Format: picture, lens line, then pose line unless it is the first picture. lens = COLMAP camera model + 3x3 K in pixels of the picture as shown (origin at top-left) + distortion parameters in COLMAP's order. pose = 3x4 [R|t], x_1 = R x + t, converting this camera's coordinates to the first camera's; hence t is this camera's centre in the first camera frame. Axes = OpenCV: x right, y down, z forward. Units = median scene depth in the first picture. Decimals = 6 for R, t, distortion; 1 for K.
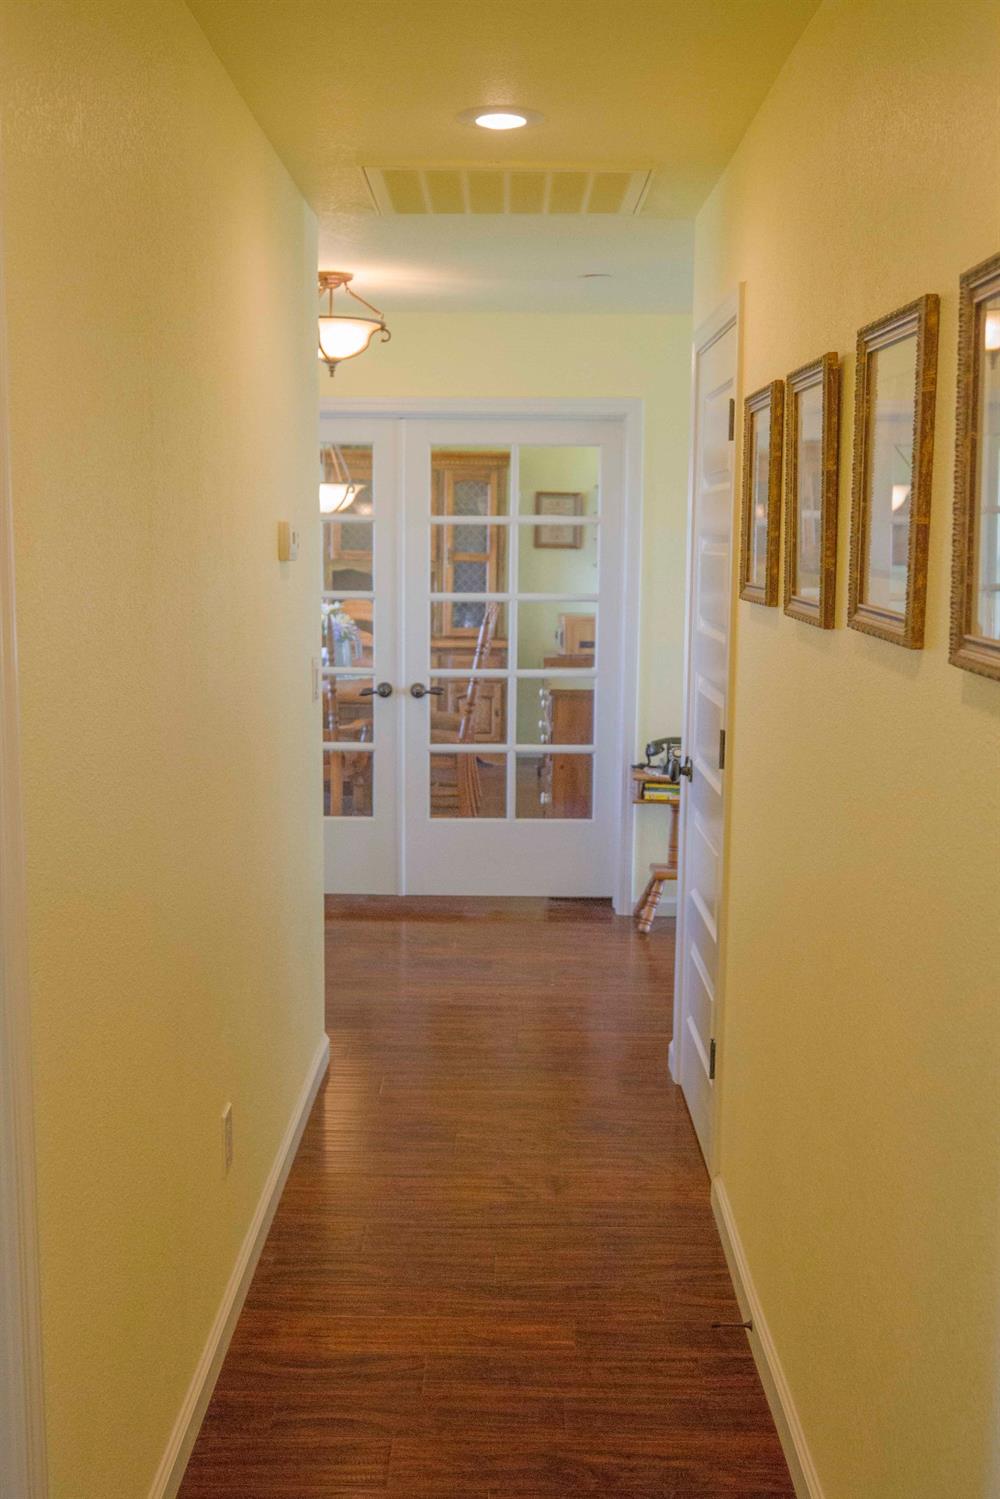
lens RADIAL K [[1563.3, 0, 500.0], [0, 1563.3, 749.5], [0, 0, 1]] dist [-0.020926, -0.002173]
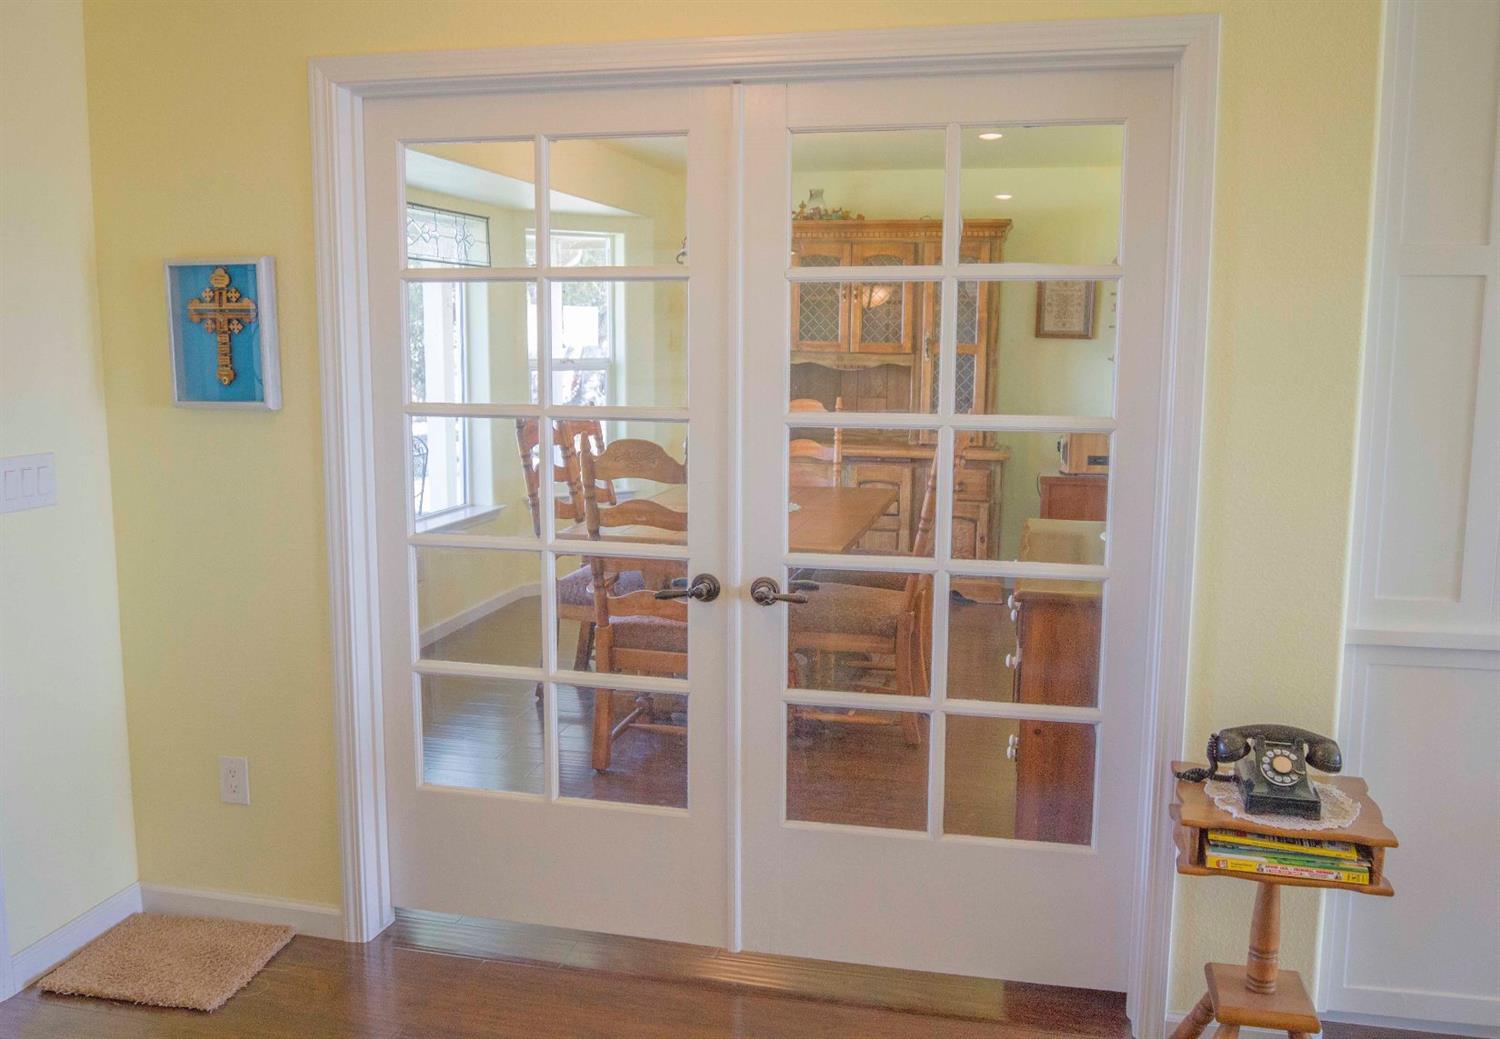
lens RADIAL K [[1209.8, 0, 757.9], [0, 1209.8, 484.8], [0, 0, 1]] dist [-0.017077, -0.002349]
pose [[0.974969, 0.024564, -0.220980, 0.036835], [-0.027245, 0.999587, -0.009096, -0.070246], [0.220665, 0.014889, 0.975236, 0.585120]]
